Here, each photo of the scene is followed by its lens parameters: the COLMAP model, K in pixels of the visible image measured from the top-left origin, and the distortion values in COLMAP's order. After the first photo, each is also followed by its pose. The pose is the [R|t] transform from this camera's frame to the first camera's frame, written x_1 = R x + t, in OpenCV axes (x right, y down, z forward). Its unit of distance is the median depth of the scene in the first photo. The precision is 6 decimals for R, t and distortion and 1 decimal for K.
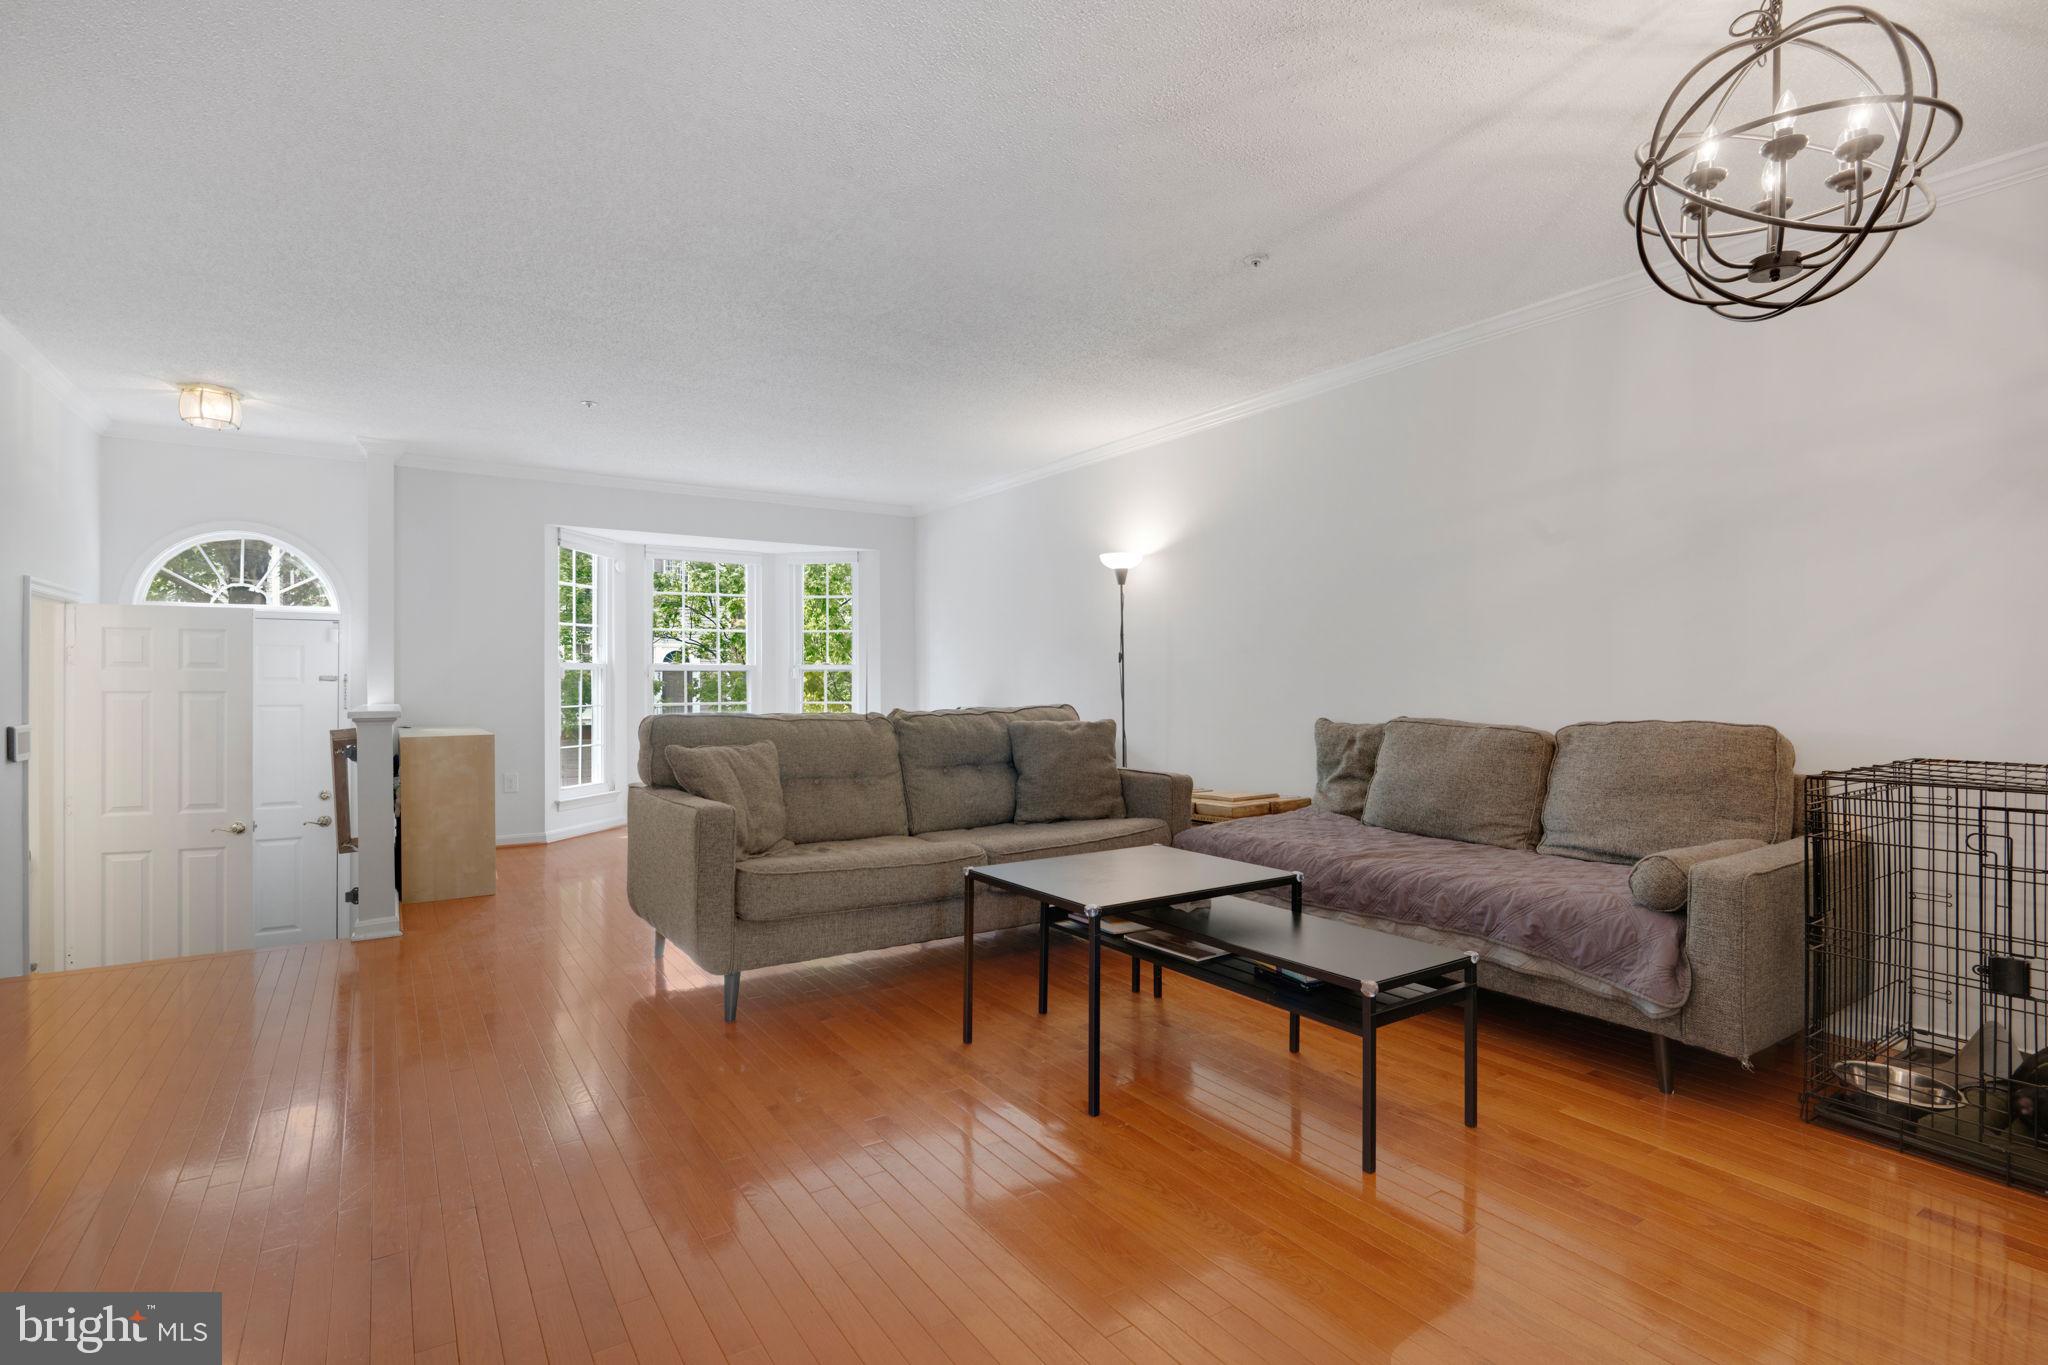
lens RADIAL K [[968.9, 0, 1006.6], [0, 968.9, 681.2], [0, 0, 1]] dist [0.000672, -0.004878]
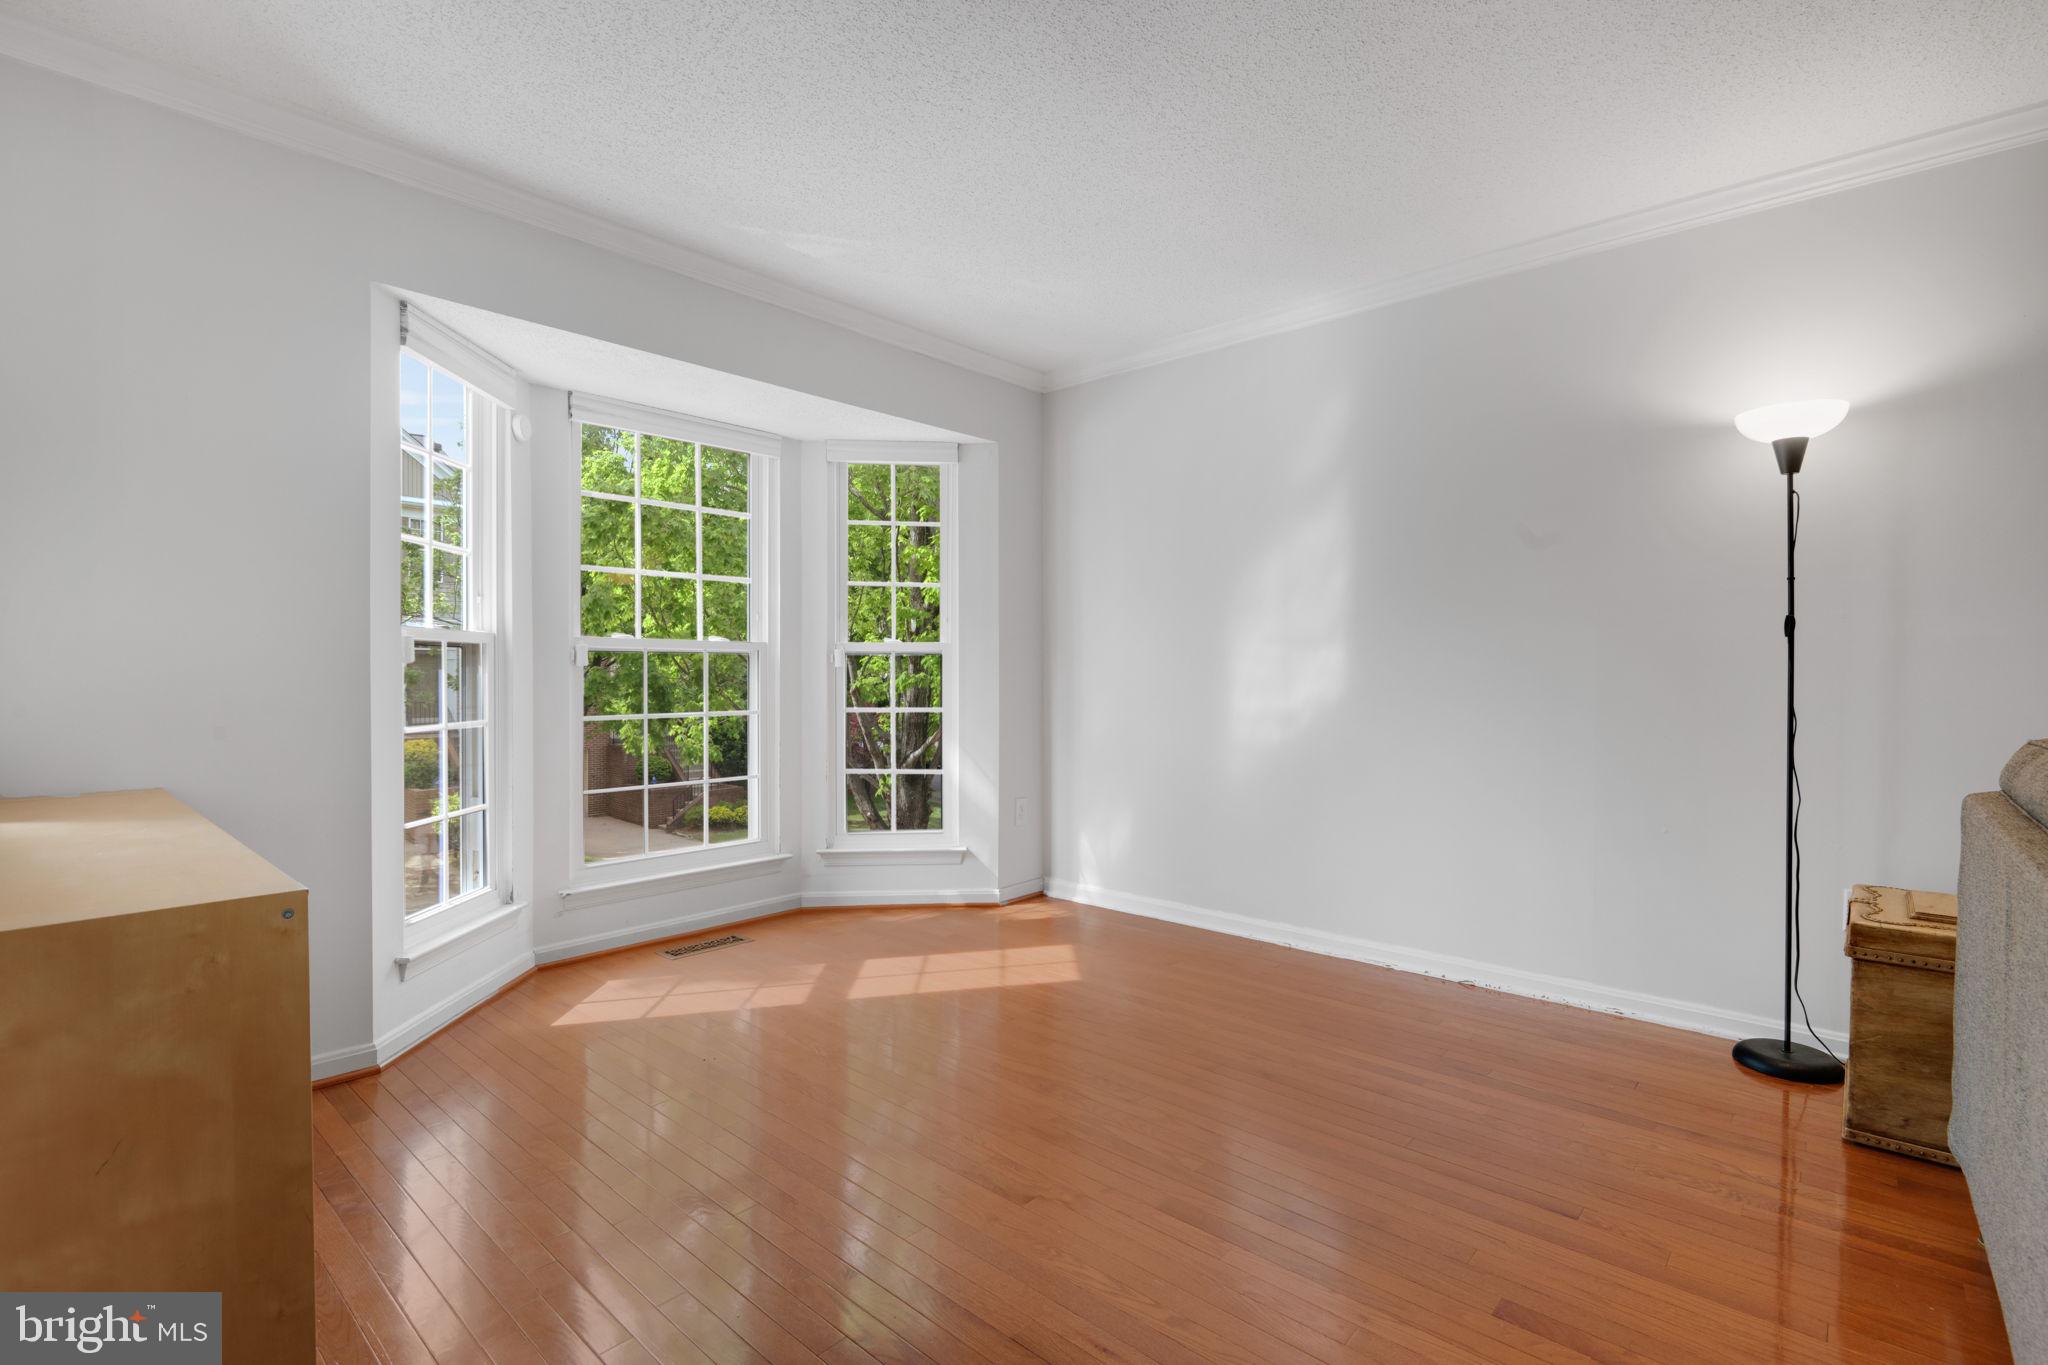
lens RADIAL K [[968.9, 0, 1024.4], [0, 968.9, 688.3], [0, 0, 1]] dist [0.000672, -0.004878]
pose [[0.969202, 0.006931, 0.246171, -0.254948], [-0.008535, 0.999949, 0.005453, 0.004371], [-0.246121, -0.007386, 0.969211, 0.444179]]
